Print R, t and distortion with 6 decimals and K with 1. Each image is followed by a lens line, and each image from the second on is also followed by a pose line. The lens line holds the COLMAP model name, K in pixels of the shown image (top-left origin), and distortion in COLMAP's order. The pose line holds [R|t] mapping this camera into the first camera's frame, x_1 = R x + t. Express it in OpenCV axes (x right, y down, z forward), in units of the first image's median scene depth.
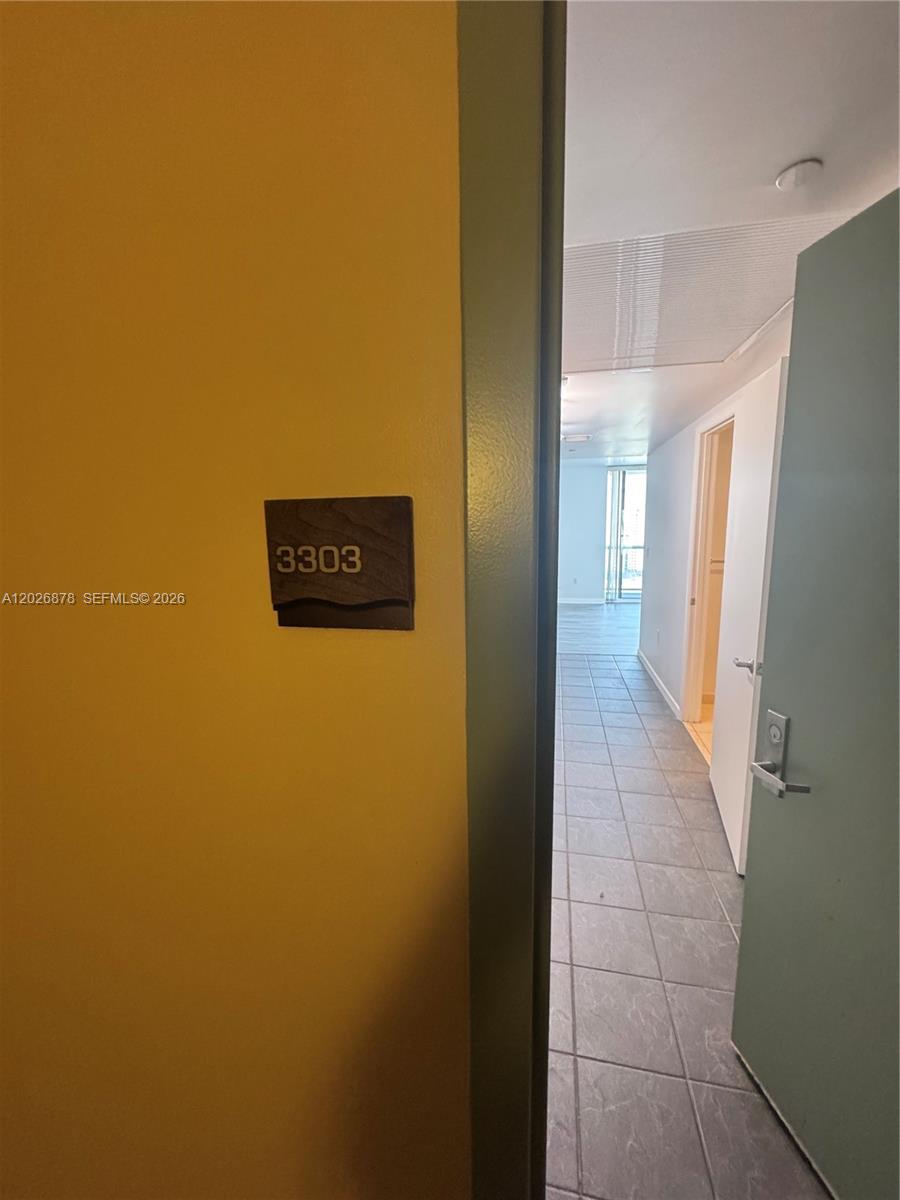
lens RADIAL K [[471.8, 0, 446.6], [0, 471.8, 595.3], [0, 0, 1]] dist [-0.002648, -0.000357]
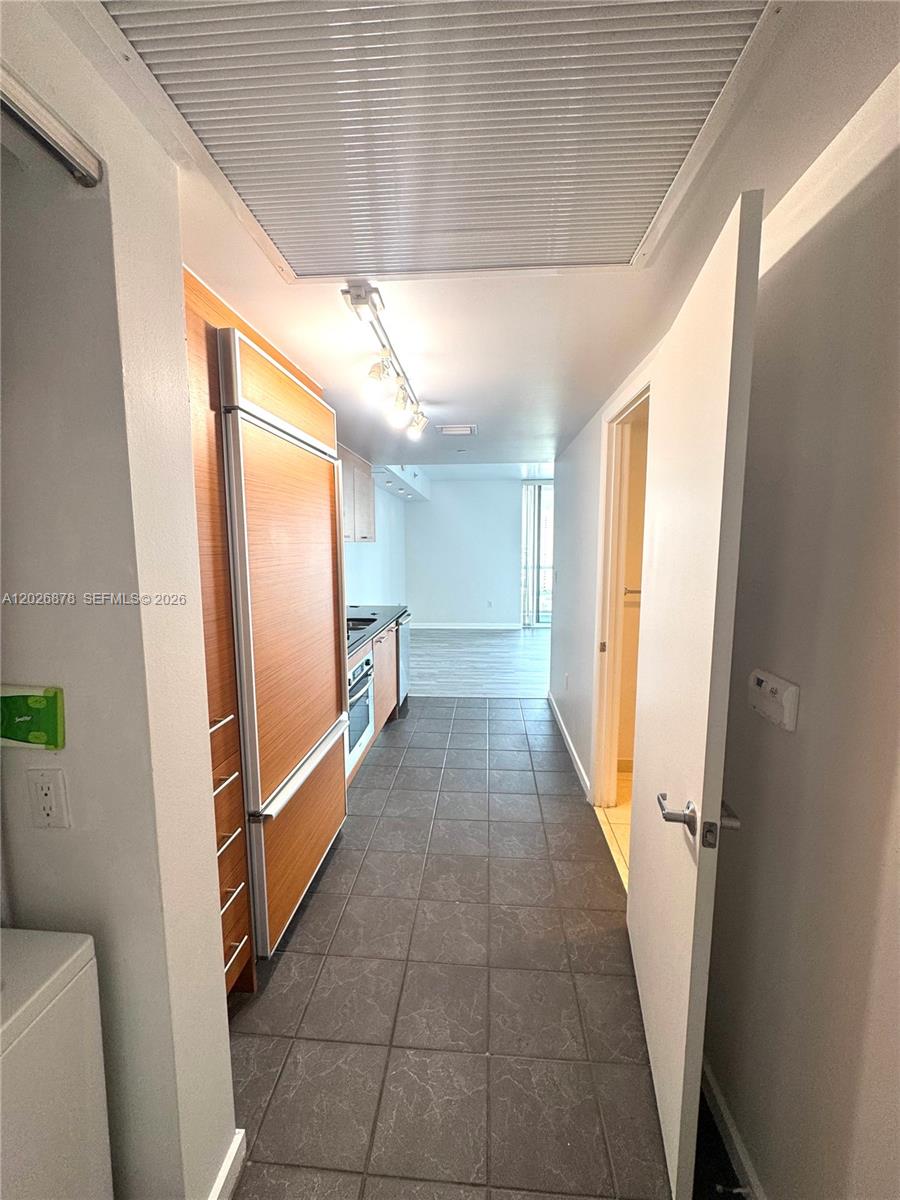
lens RADIAL K [[478.4, 0, 453.7], [0, 478.4, 599.9], [0, 0, 1]] dist [-0.002082, -0.000163]
pose [[0.987843, -0.006414, 0.155322, 0.156873], [0.010584, 0.999605, -0.026035, -0.039749], [-0.155094, 0.027362, 0.987521, 0.261661]]
